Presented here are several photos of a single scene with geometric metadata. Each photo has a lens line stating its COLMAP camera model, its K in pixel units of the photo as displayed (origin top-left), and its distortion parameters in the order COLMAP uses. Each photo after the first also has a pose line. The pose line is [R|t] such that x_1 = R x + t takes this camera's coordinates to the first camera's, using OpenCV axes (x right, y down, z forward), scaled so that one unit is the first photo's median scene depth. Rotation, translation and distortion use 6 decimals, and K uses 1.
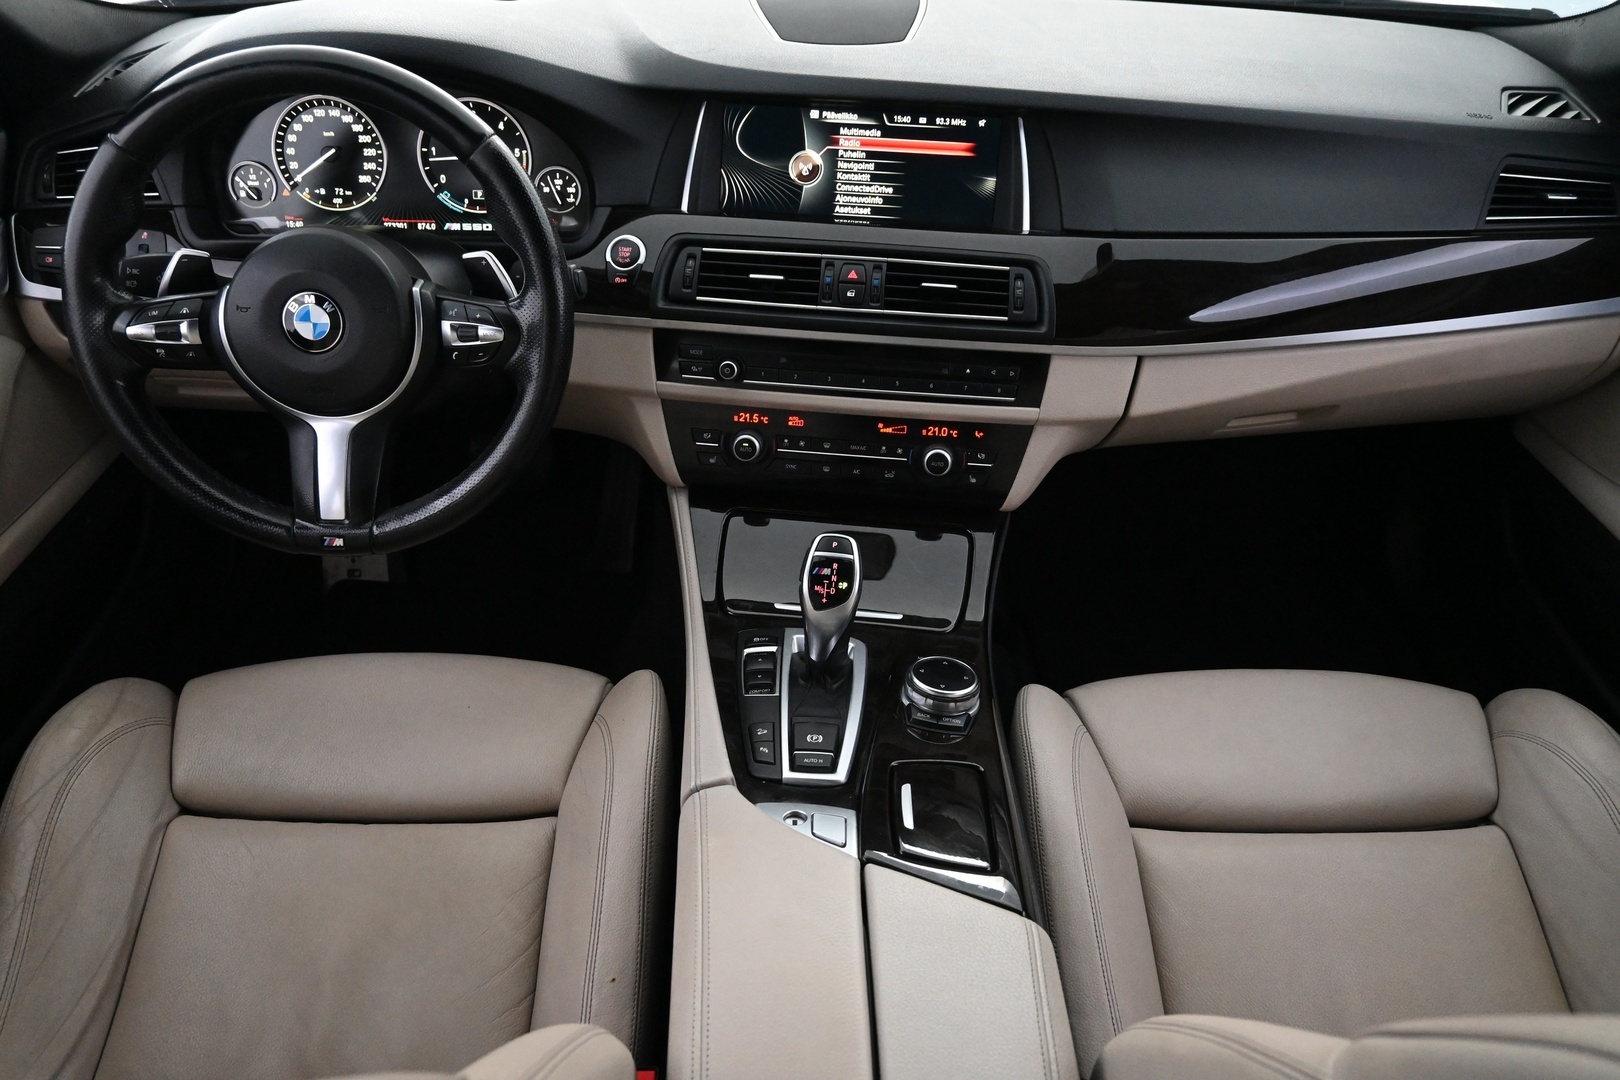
lens RADIAL K [[1237.9, 0, 810.0], [0, 1237.9, 540.0], [0, 0, 1]] dist [-0.004617, 0.002057]
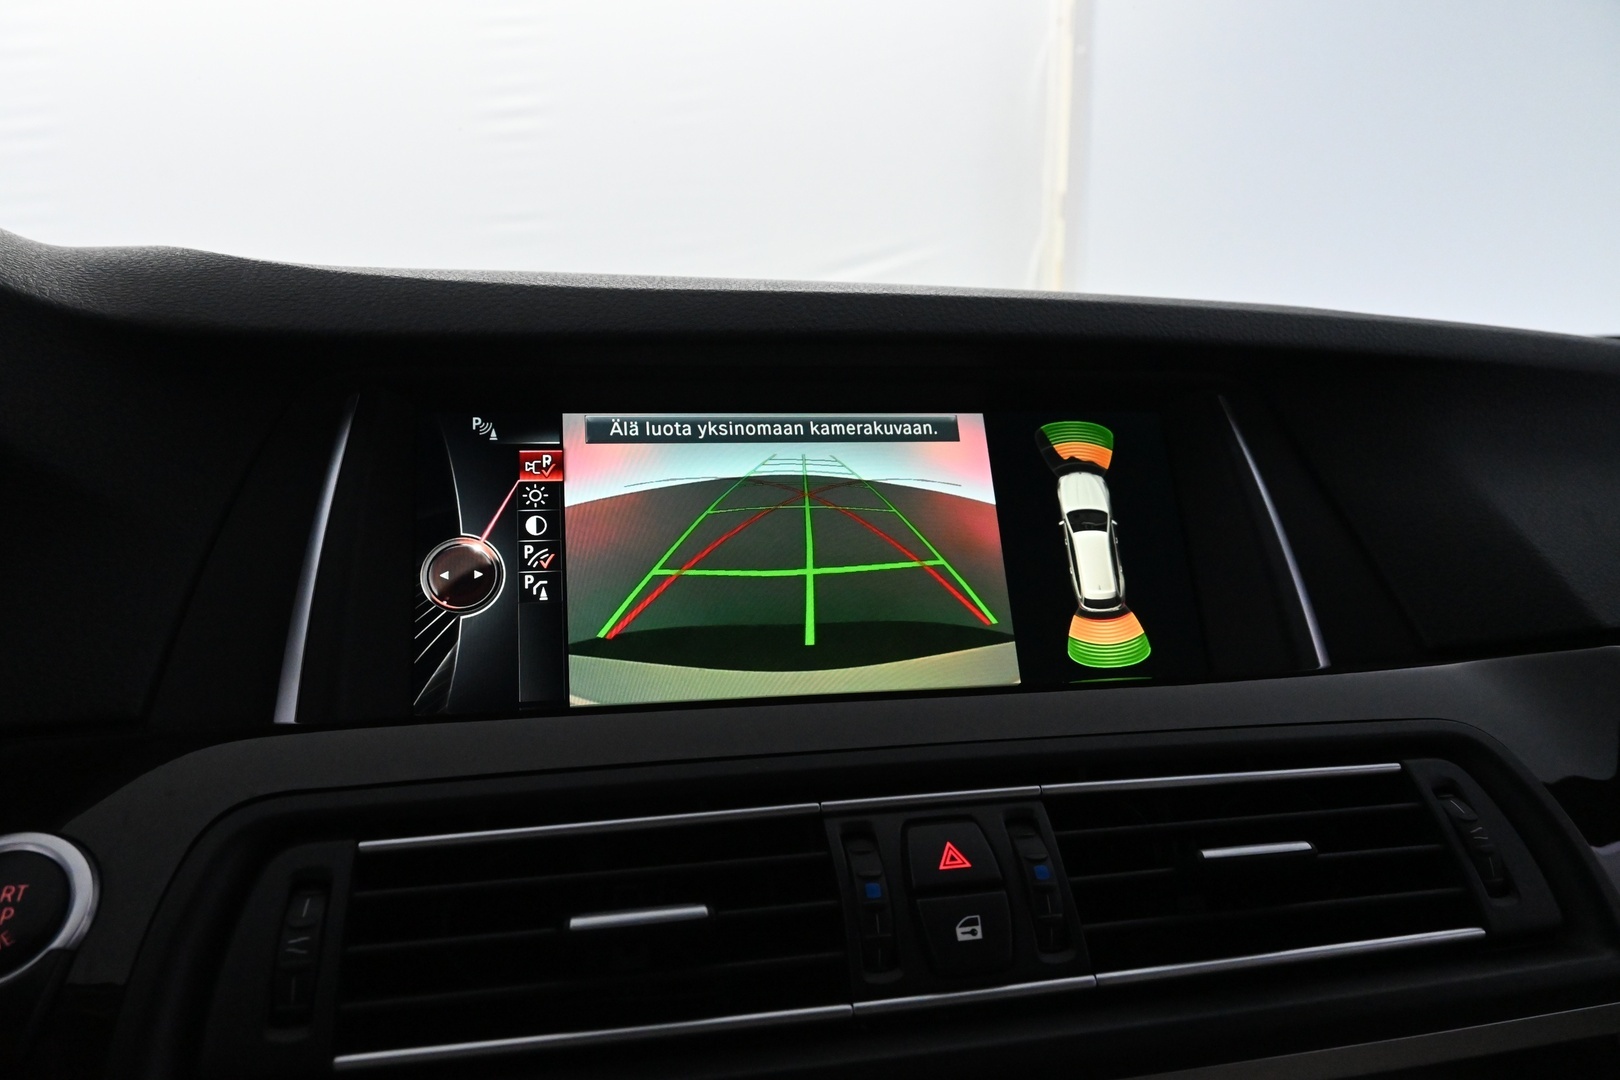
lens RADIAL K [[1124.6, 0, 810.0], [0, 1124.6, 540.0], [0, 0, 1]] dist [0.001343, 0.003772]
pose [[0.941525, -0.050789, 0.333092, -0.071356], [0.204720, 0.871411, -0.445794, -0.163945], [-0.267619, 0.487917, 0.830853, 0.734915]]
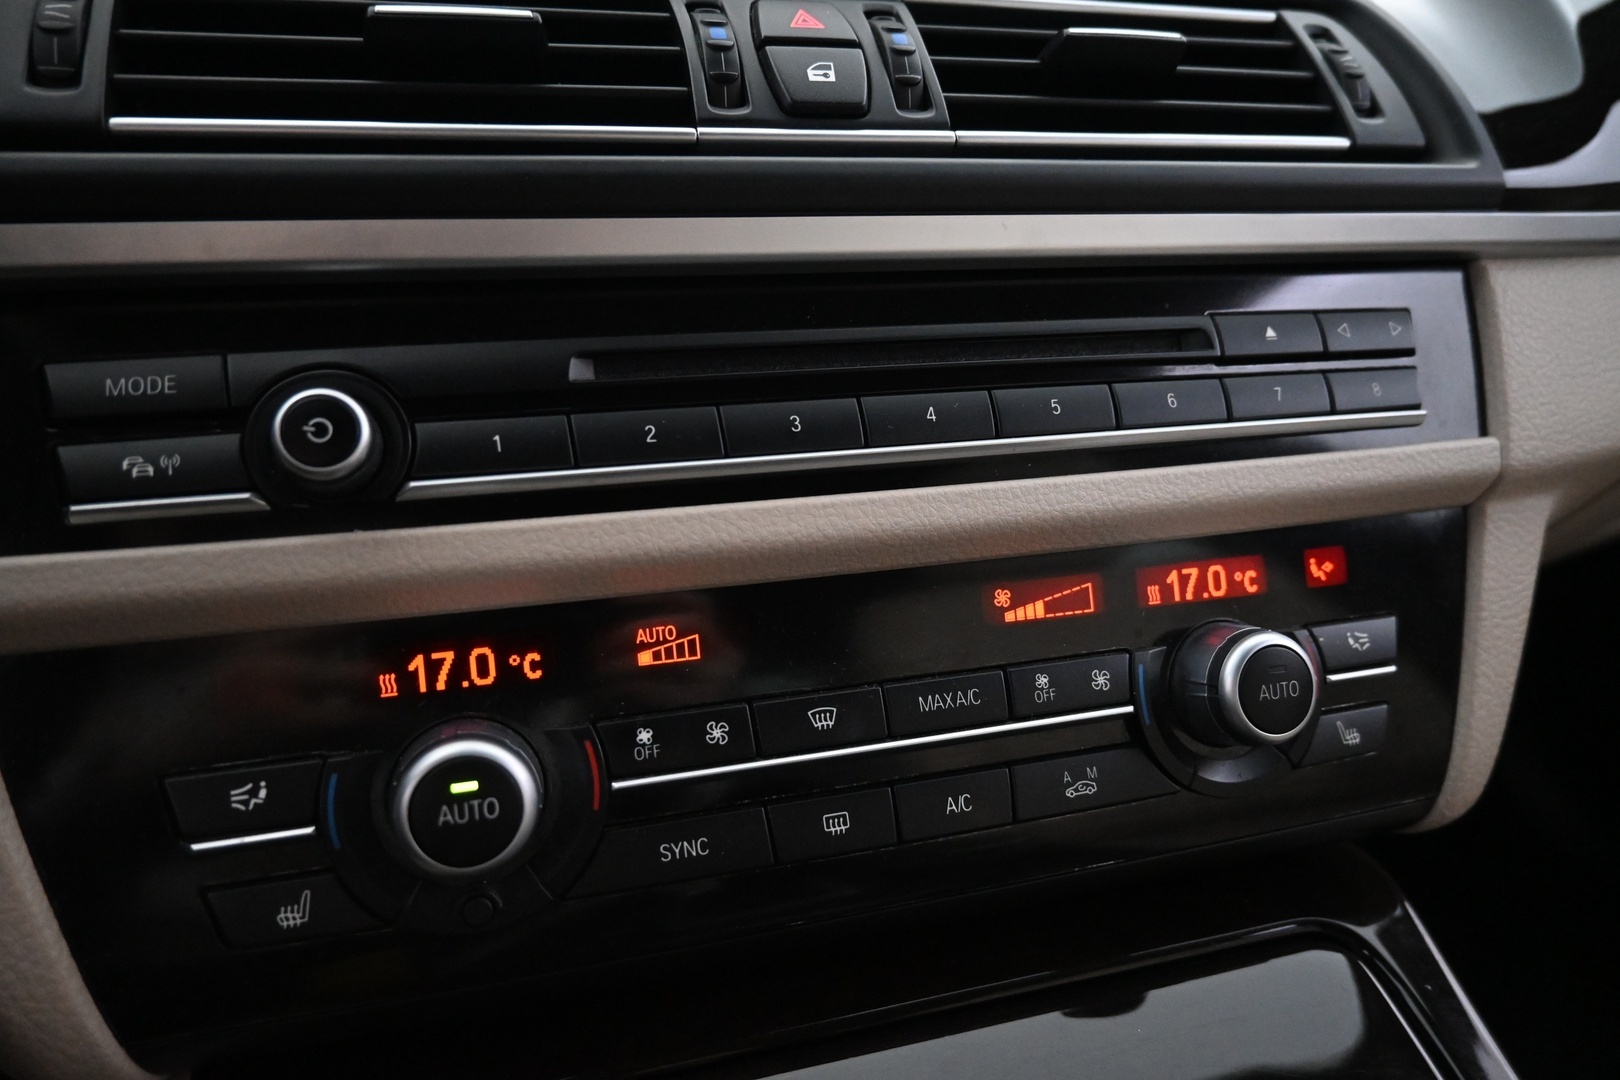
lens RADIAL K [[1124.6, 0, 810.0], [0, 1124.6, 540.0], [0, 0, 1]] dist [0.001343, 0.003772]
pose [[0.911655, -0.130999, 0.389517, -0.066052], [0.252688, 0.926169, -0.279928, -0.048503], [-0.324088, 0.353624, 0.877449, 0.798585]]
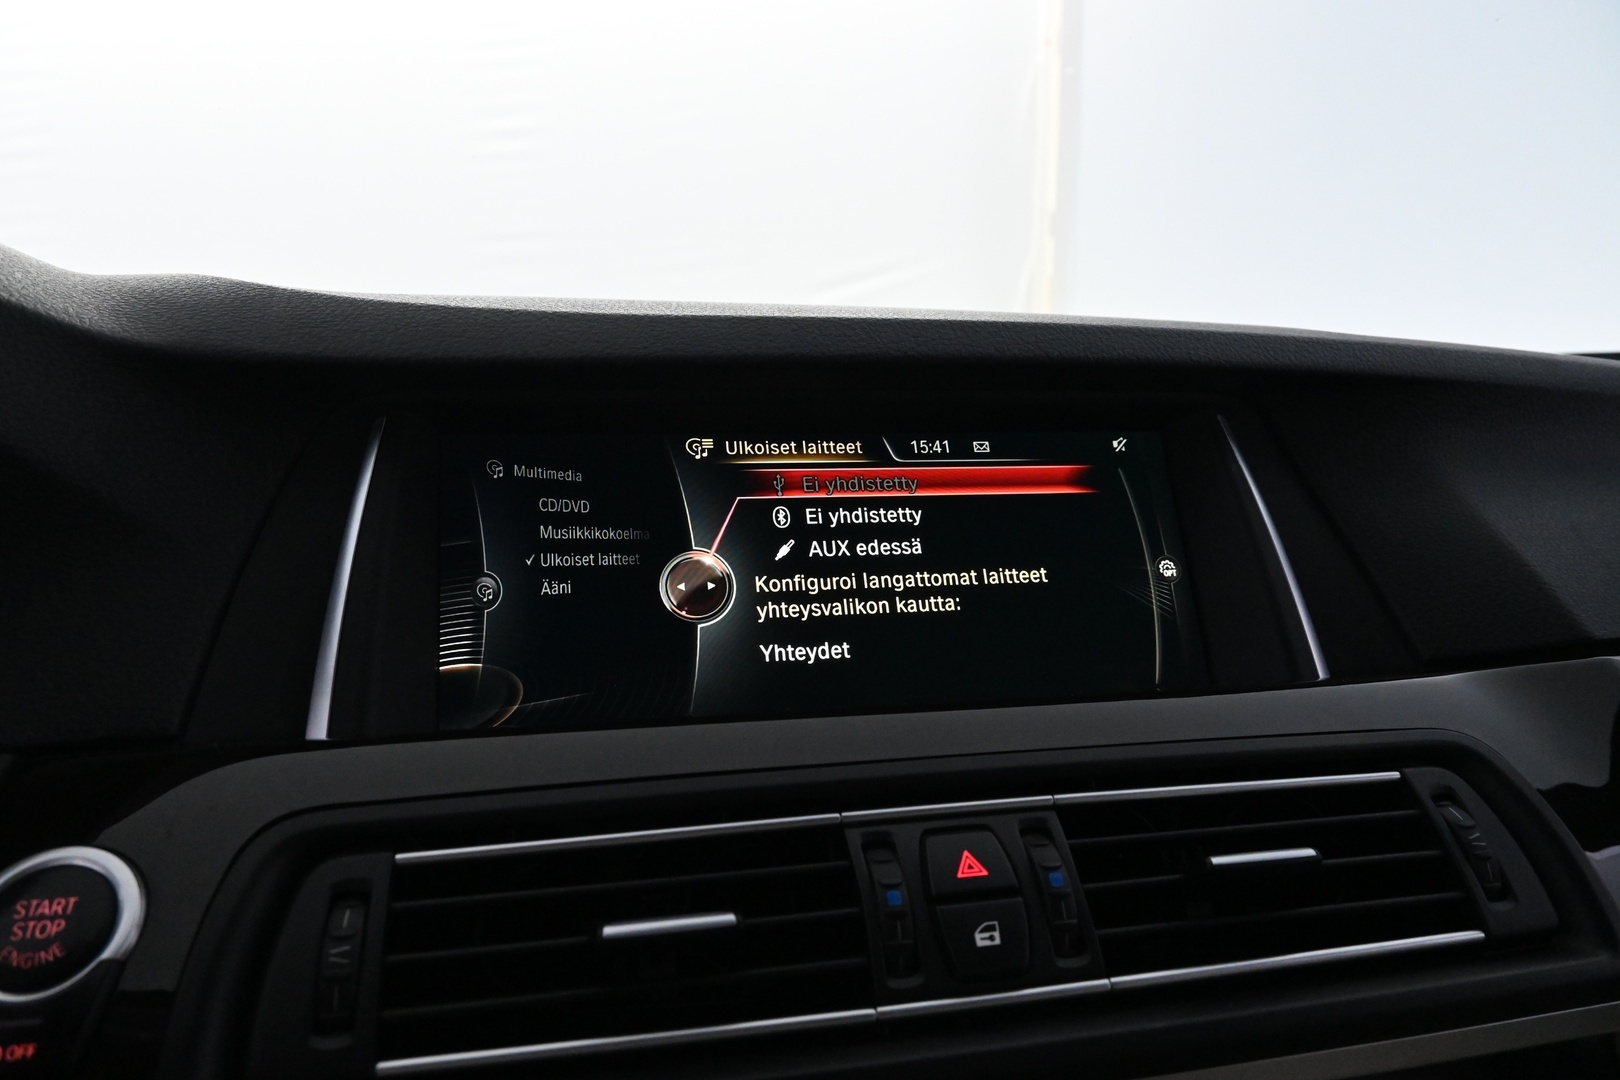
lens RADIAL K [[1118.2, 0, 810.0], [0, 1118.2, 540.0], [0, 0, 1]] dist [0.004266, 0.001699]
pose [[0.938676, -0.050847, 0.341030, -0.079631], [0.212123, 0.864907, -0.454906, -0.163097], [-0.271829, 0.499350, 0.822653, 0.730288]]
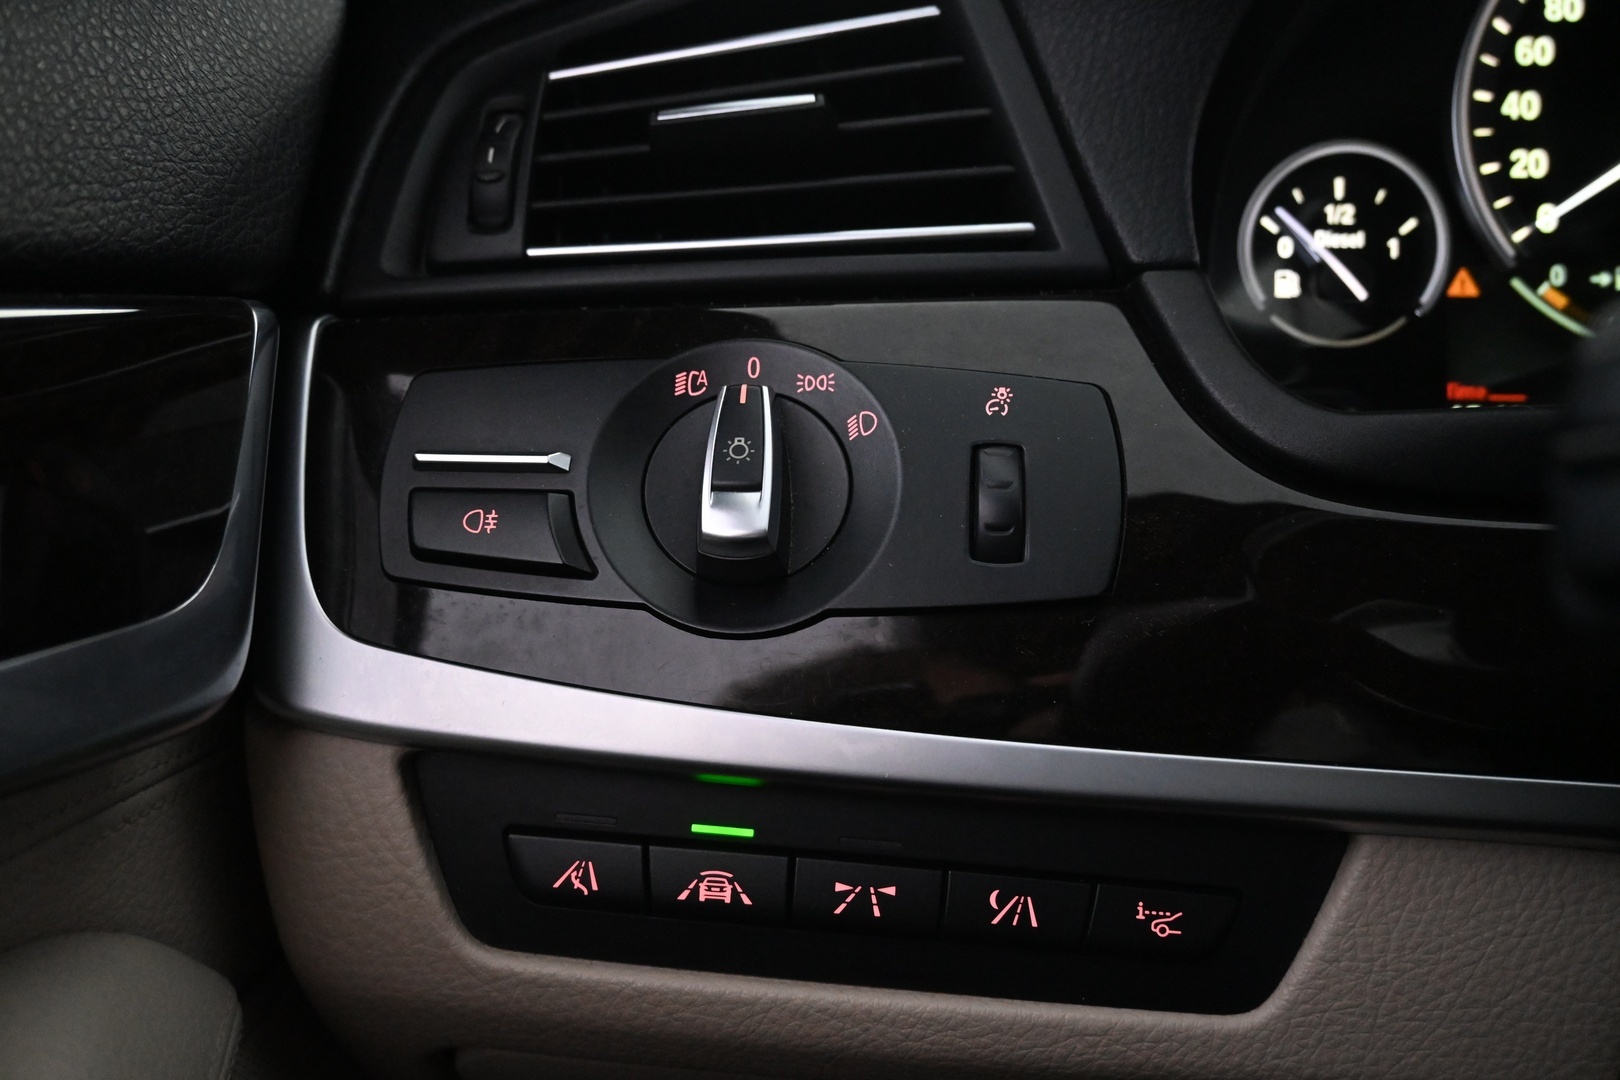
lens RADIAL K [[1377.8, 0, 810.0], [0, 1377.8, 540.0], [0, 0, 1]] dist [-0.007927, -0.008537]
pose [[0.998761, 0.000000, -0.049757, -0.544935], [-0.017300, 0.937613, -0.347249, -0.150994], [0.046653, 0.347680, 0.936452, 0.794290]]
